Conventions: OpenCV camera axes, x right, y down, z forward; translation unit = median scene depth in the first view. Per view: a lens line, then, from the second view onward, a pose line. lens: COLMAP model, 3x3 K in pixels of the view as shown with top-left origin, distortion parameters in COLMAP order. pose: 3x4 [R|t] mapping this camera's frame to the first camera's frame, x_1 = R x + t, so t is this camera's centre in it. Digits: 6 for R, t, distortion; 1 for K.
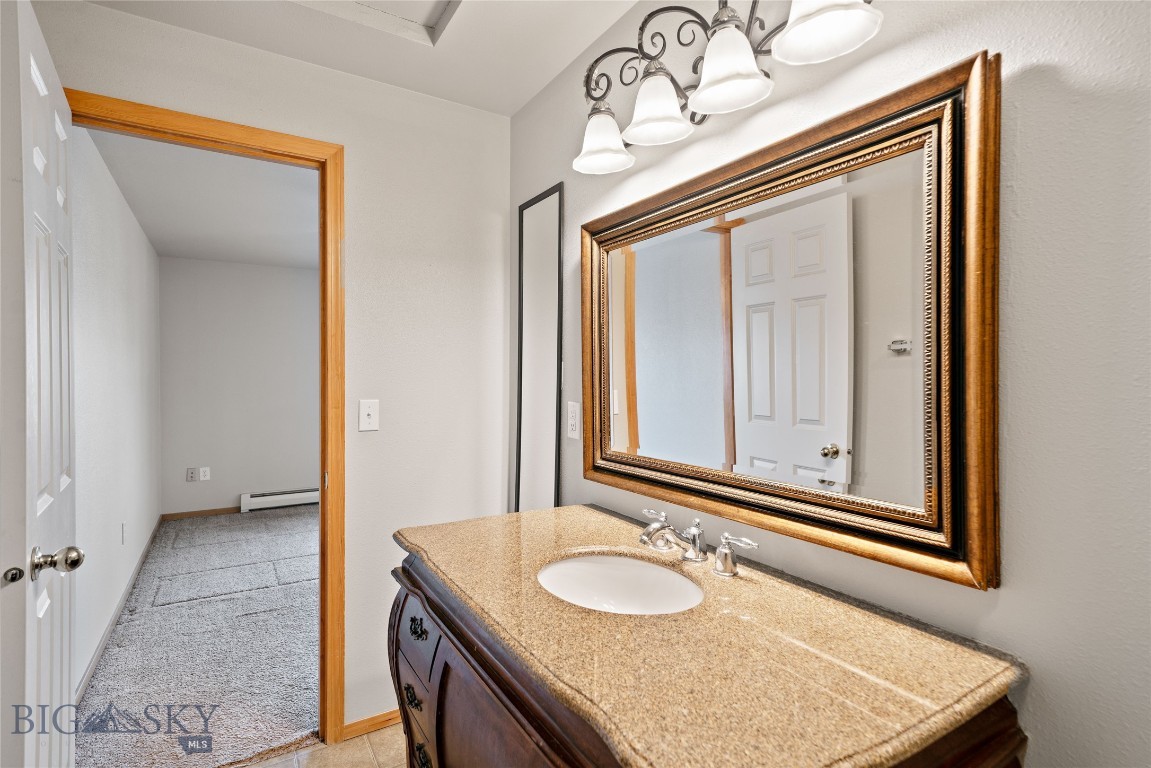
lens RADIAL K [[556.4, 0, 575.5], [0, 556.4, 384.0], [0, 0, 1]] dist [-0.002446, -0.000121]
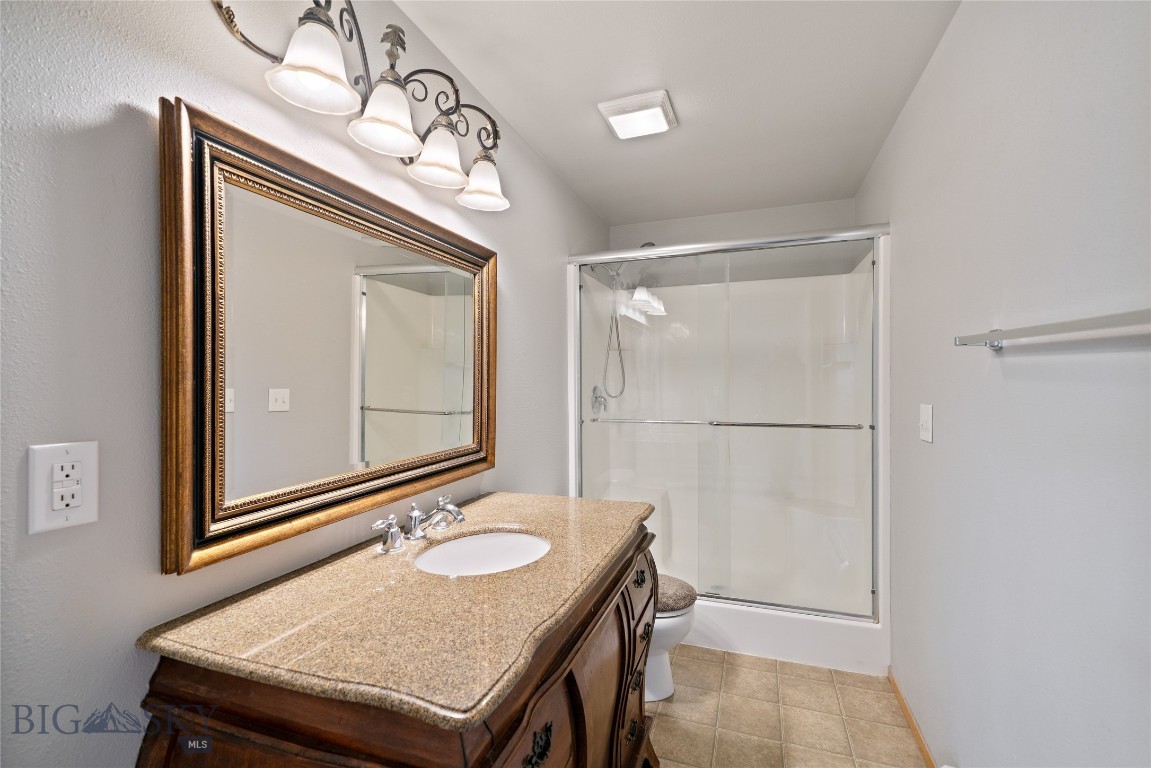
lens RADIAL K [[484.4, 0, 575.5], [0, 484.4, 384.0], [0, 0, 1]] dist [0.000786, 0.000045]
pose [[-0.607971, -0.006196, 0.793935, -0.798815], [0.008702, 0.999857, 0.014467, -0.022097], [-0.793912, 0.015704, -0.607830, 1.342735]]
